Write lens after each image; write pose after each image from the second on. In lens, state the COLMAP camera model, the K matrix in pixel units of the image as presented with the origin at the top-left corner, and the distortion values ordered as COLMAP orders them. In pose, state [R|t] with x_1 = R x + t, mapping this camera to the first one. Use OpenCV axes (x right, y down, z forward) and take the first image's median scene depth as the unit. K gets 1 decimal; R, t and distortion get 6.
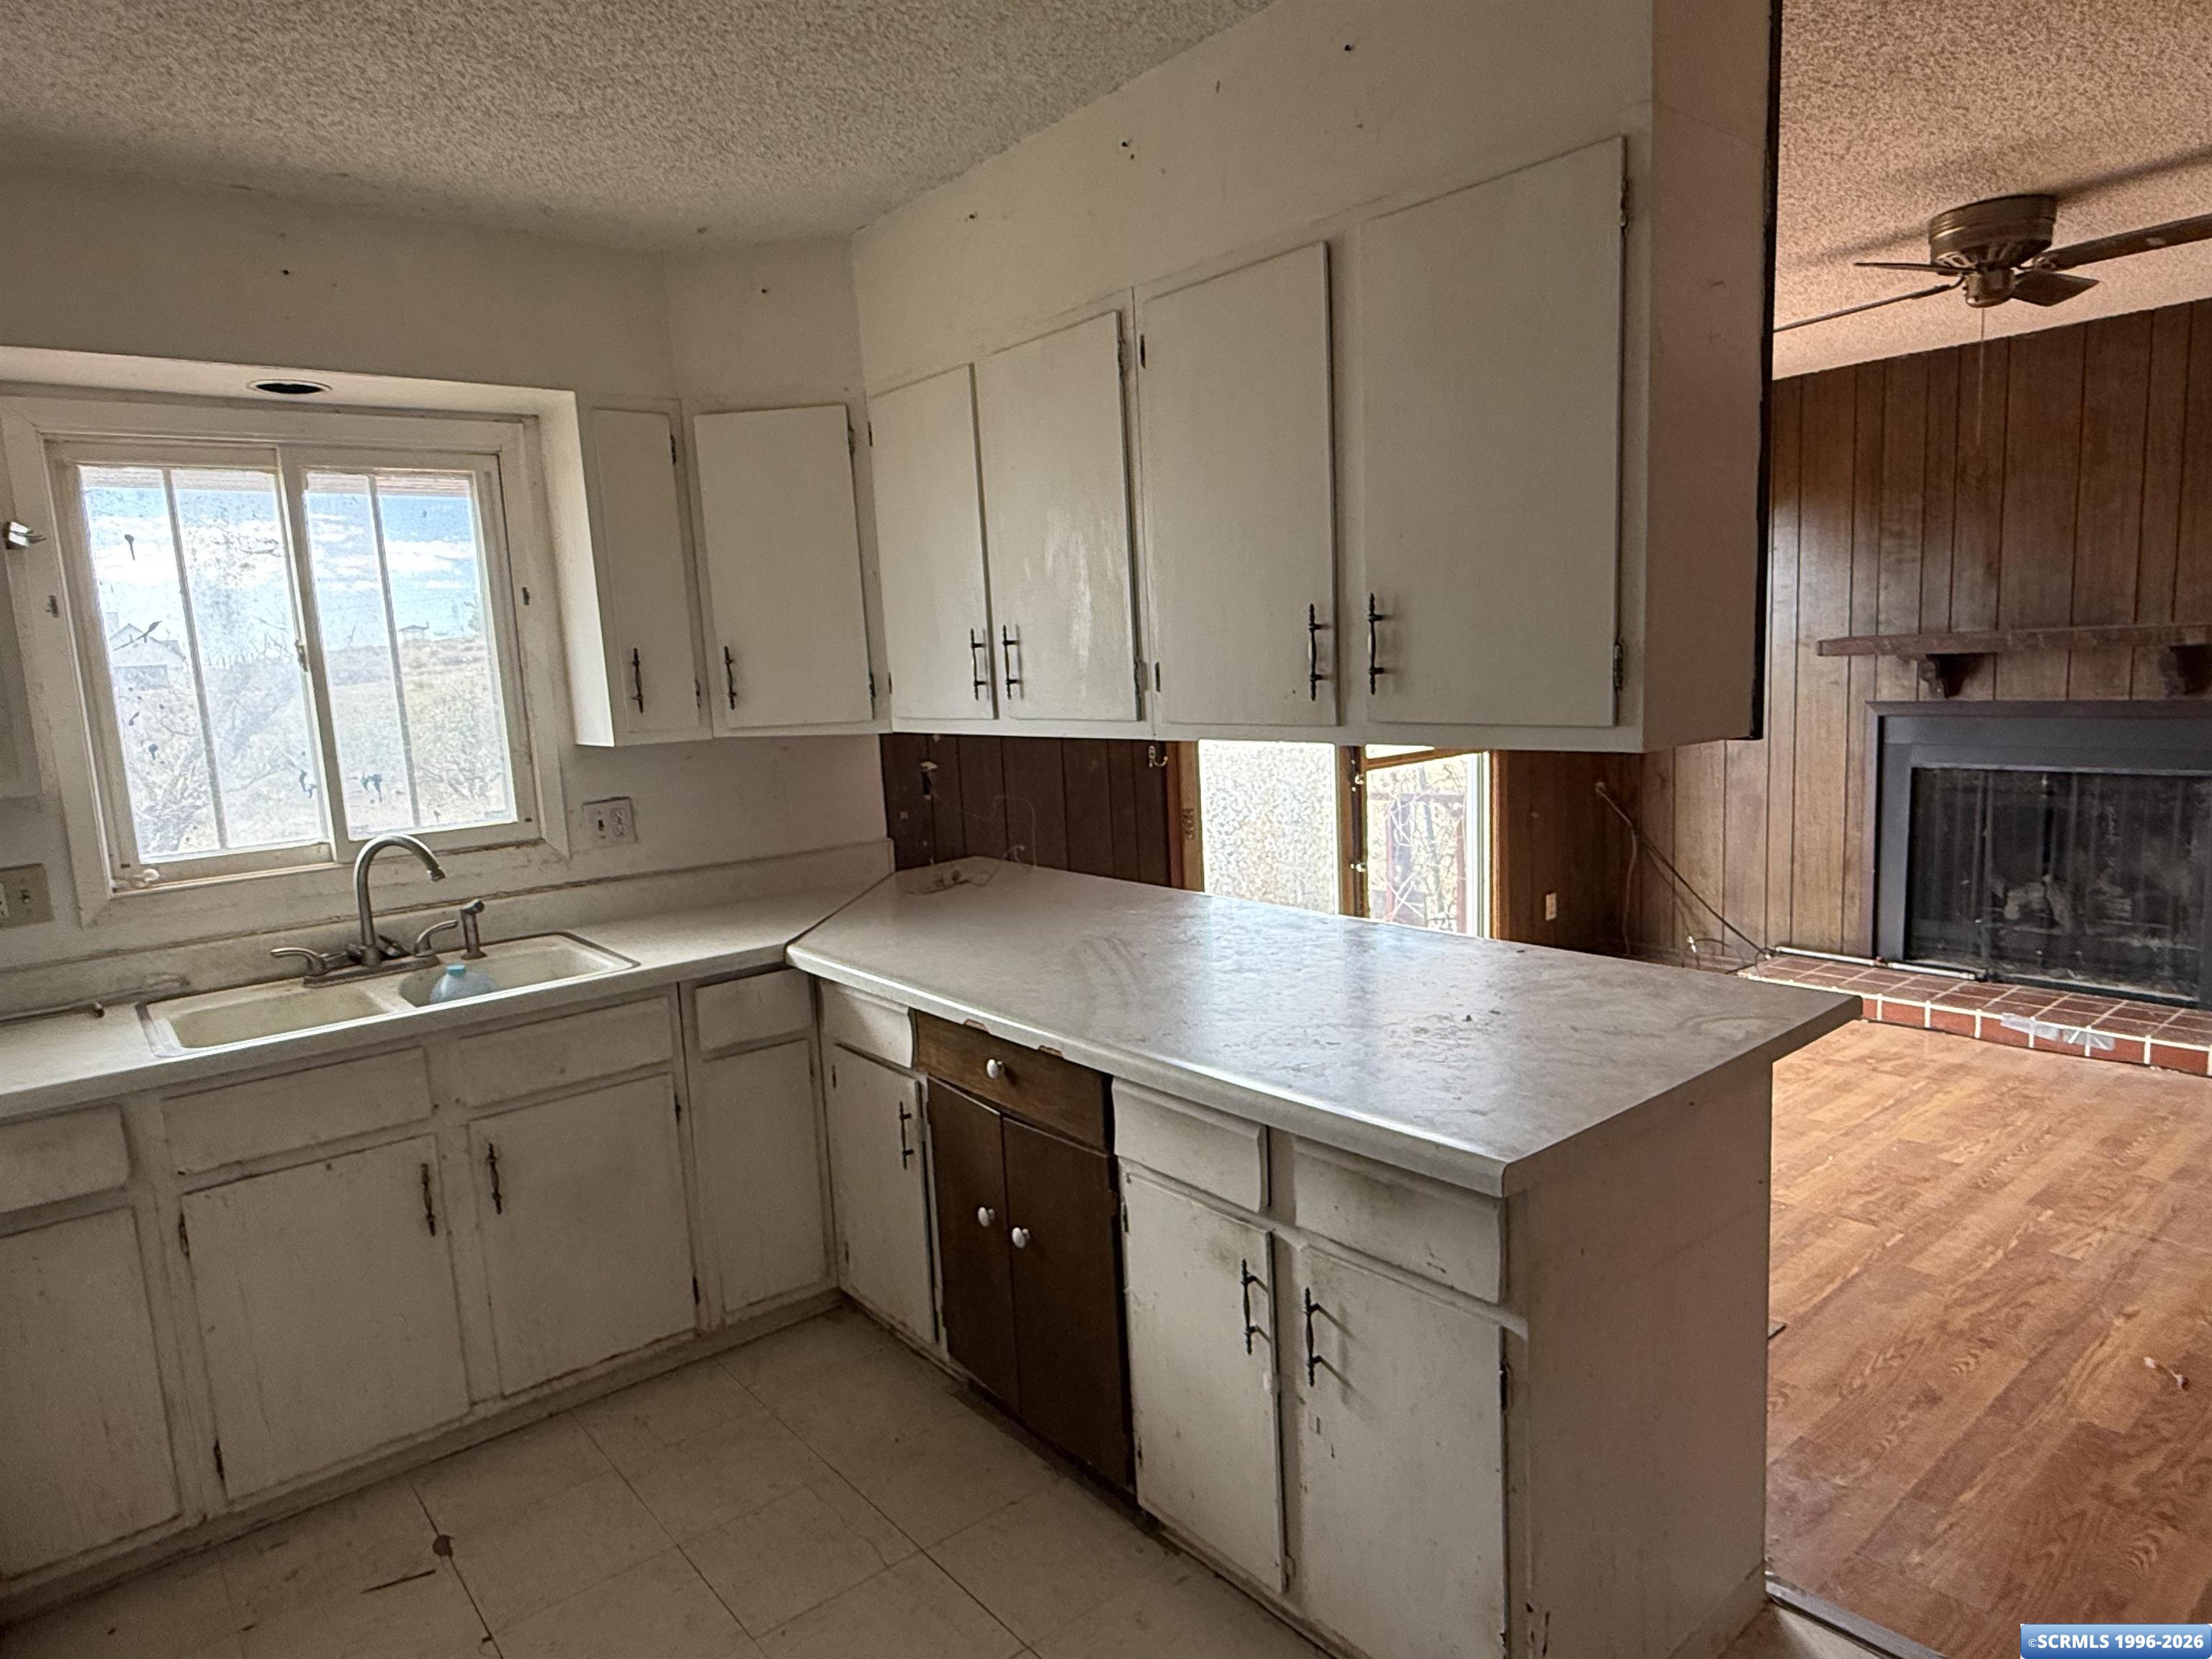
lens RADIAL K [[1331.2, 0, 1104.9], [0, 1331.2, 839.8], [0, 0, 1]] dist [-0.005299, -0.000066]
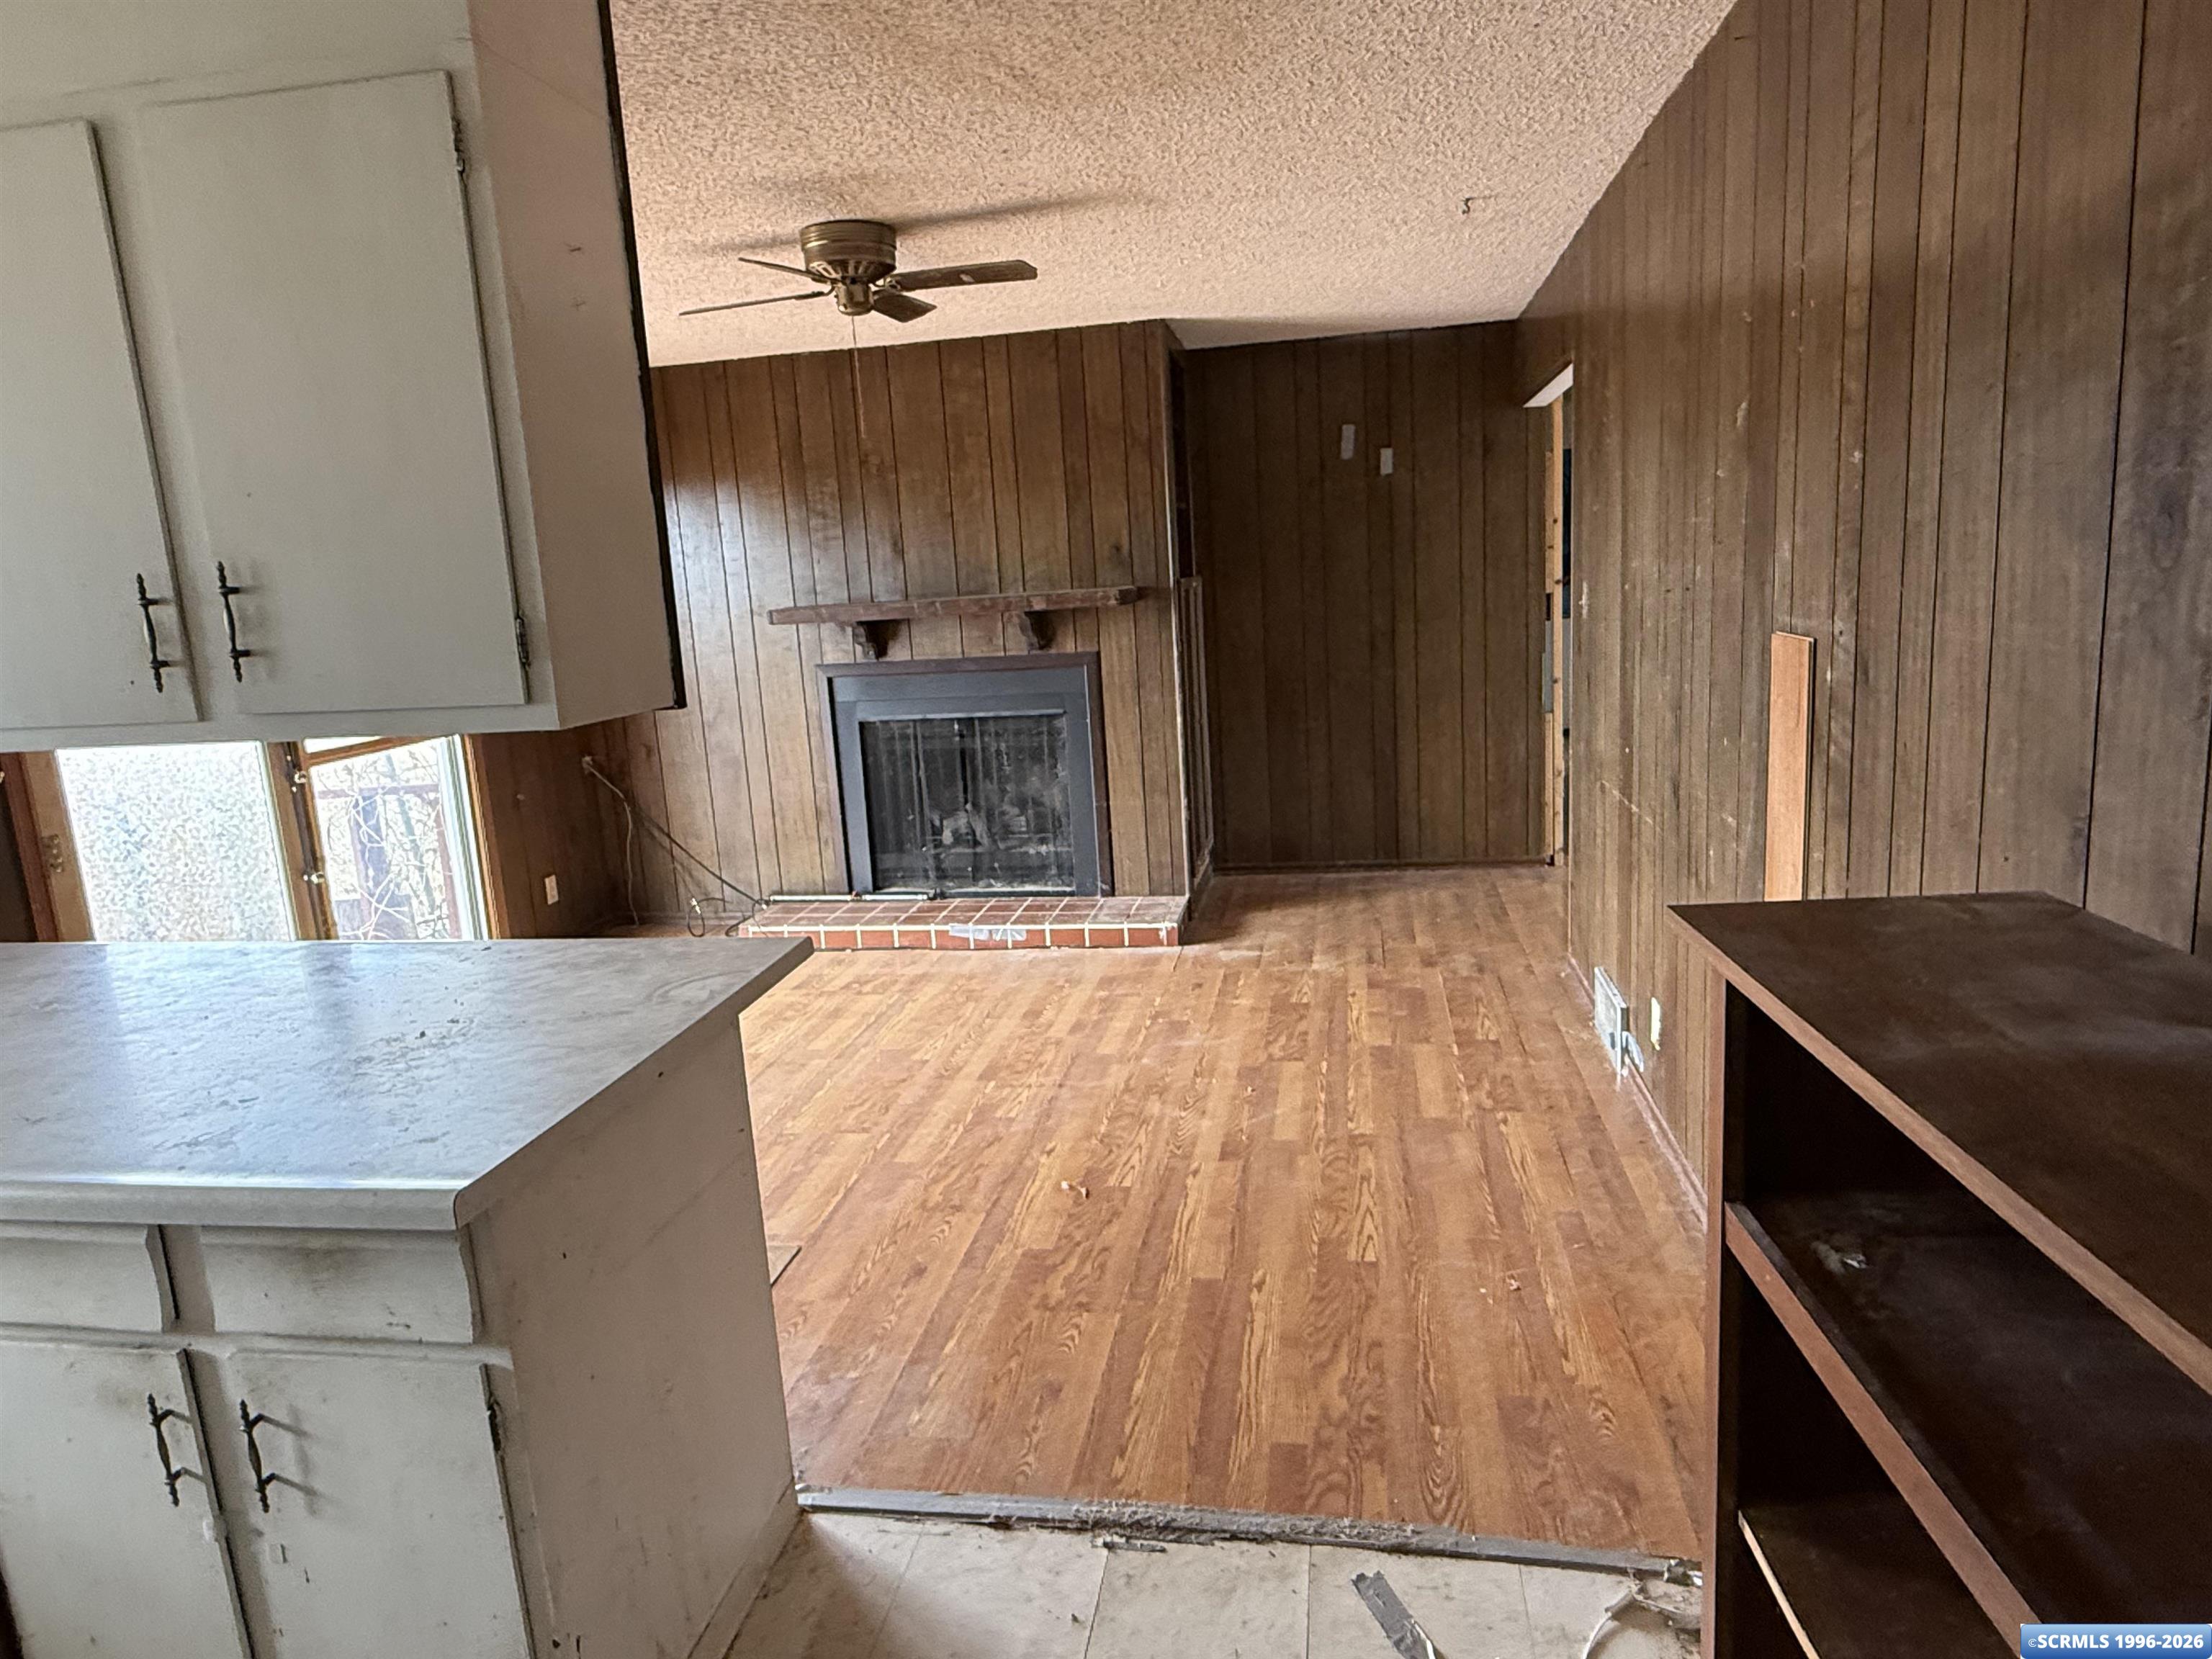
lens RADIAL K [[1331.2, 0, 1110.1], [0, 1331.2, 821.1], [0, 0, 1]] dist [-0.005299, -0.000066]
pose [[0.753129, -0.113194, 0.648061, 0.045913], [0.108747, 0.992955, 0.047058, -0.001162], [-0.648822, 0.035034, 0.760133, 0.006163]]
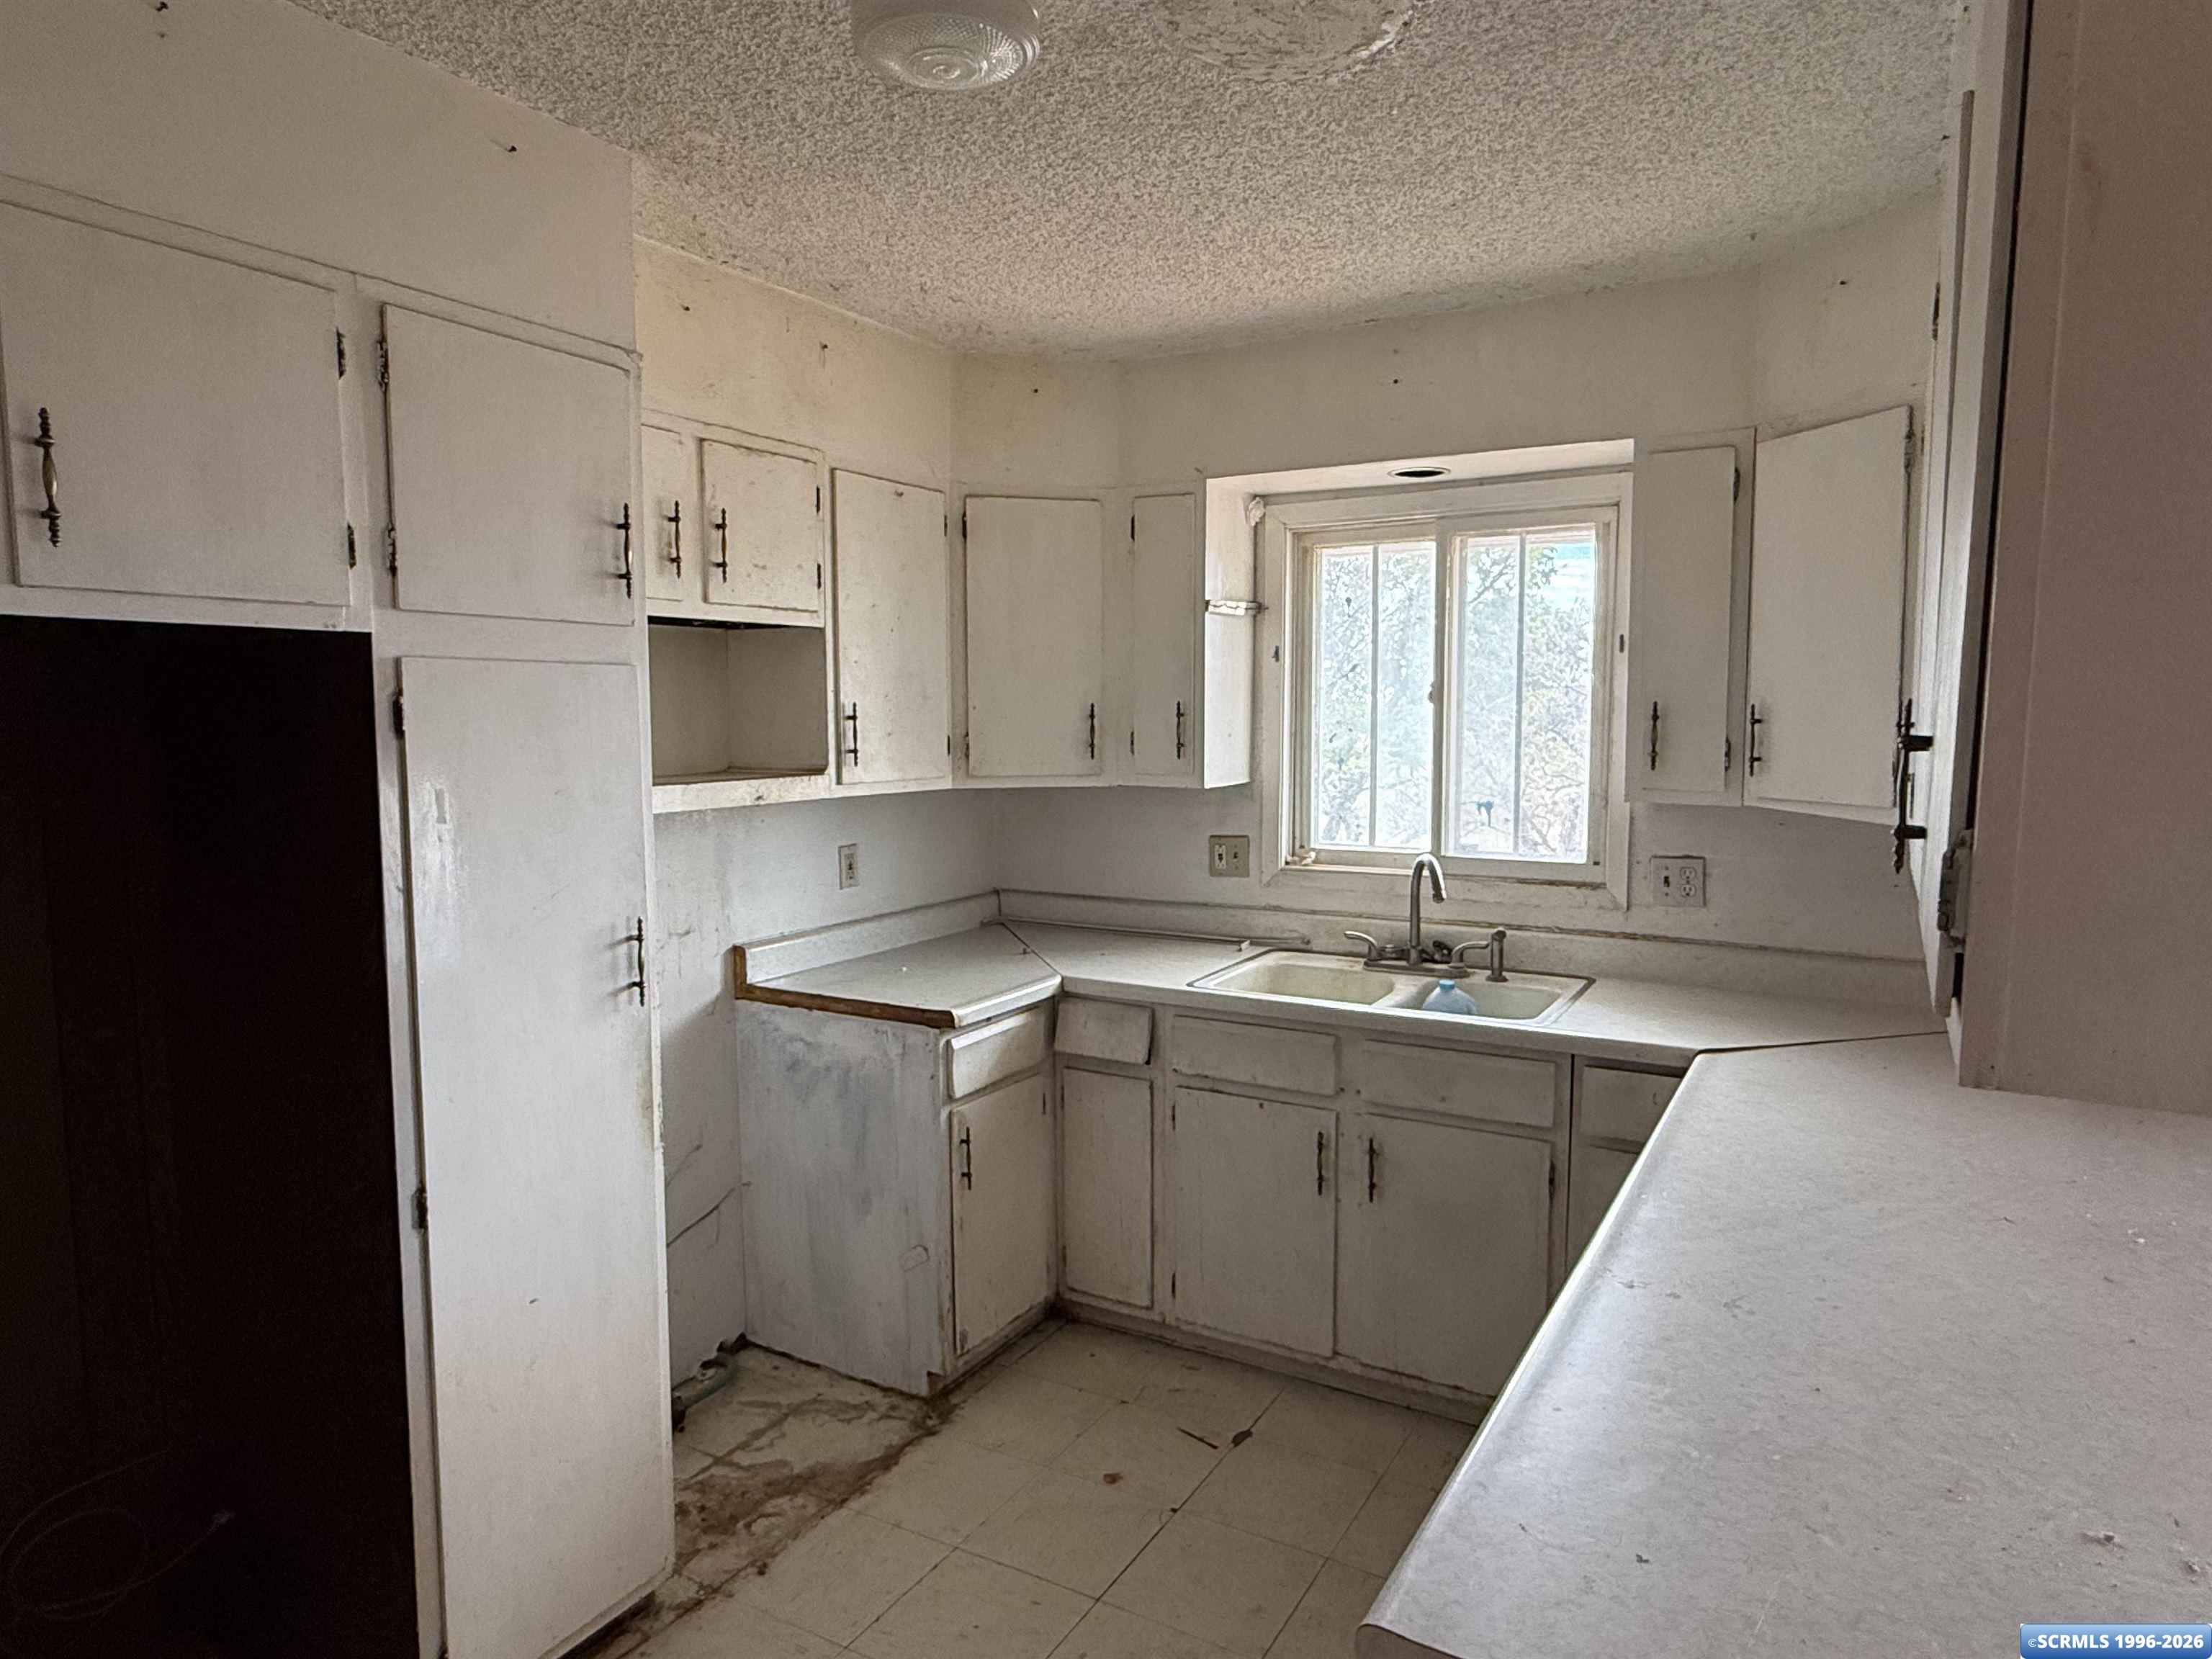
lens RADIAL K [[1331.2, 0, 1116.2], [0, 1331.2, 832.0], [0, 0, 1]] dist [-0.005299, -0.000066]
pose [[0.352048, 0.139205, -0.925572, 0.456665], [-0.146461, 0.984890, 0.092419, -0.096491], [0.924452, 0.103024, 0.367117, 0.354795]]
